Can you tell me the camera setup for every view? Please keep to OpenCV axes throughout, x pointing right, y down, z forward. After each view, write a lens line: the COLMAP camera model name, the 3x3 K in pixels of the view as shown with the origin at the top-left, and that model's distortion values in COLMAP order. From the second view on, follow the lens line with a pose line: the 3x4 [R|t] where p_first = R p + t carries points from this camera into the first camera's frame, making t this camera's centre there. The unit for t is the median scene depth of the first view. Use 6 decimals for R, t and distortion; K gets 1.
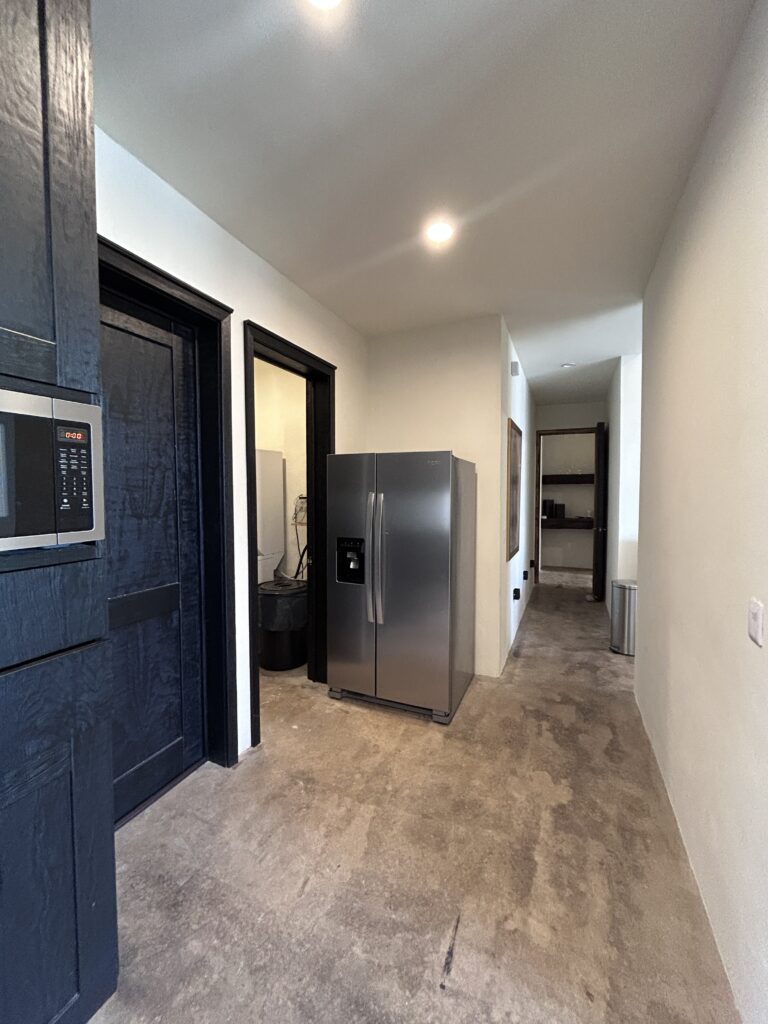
lens RADIAL K [[409.3, 0, 385.7], [0, 409.3, 510.2], [0, 0, 1]] dist [-0.000665, -0.000989]
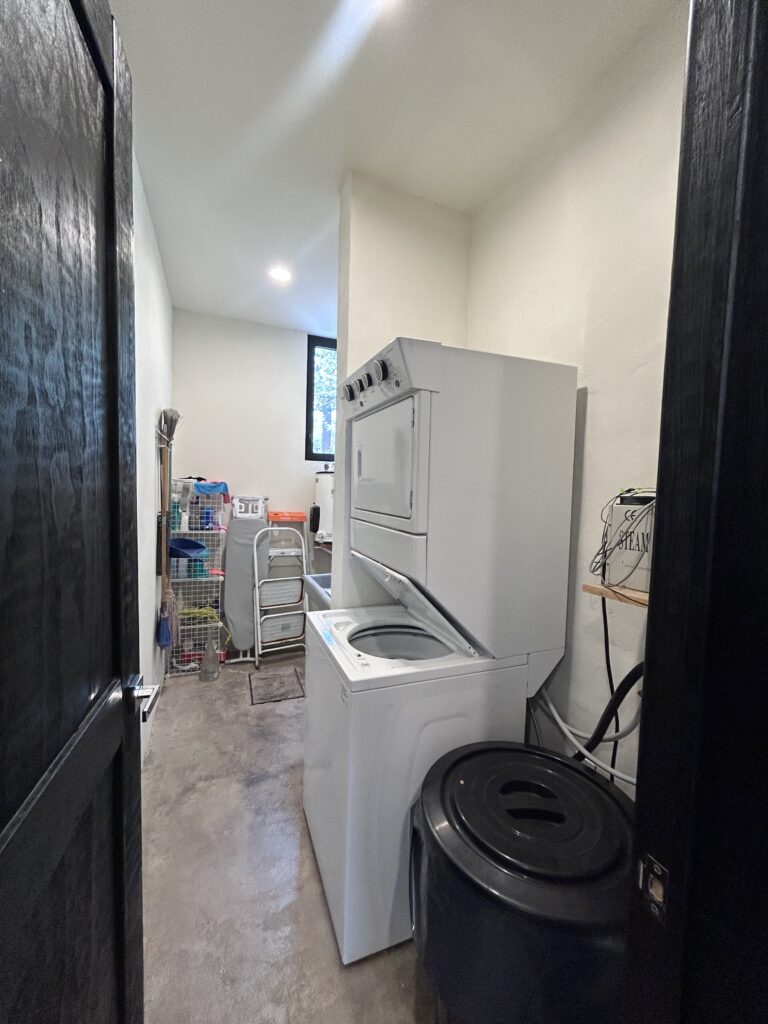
lens RADIAL K [[409.3, 0, 383.6], [0, 409.3, 515.0], [0, 0, 1]] dist [-0.000665, -0.000989]
pose [[0.740549, 0.060133, -0.669306, -0.139261], [-0.051396, 0.998139, 0.032810, -0.020271], [0.670034, 0.010102, 0.742262, 0.659535]]
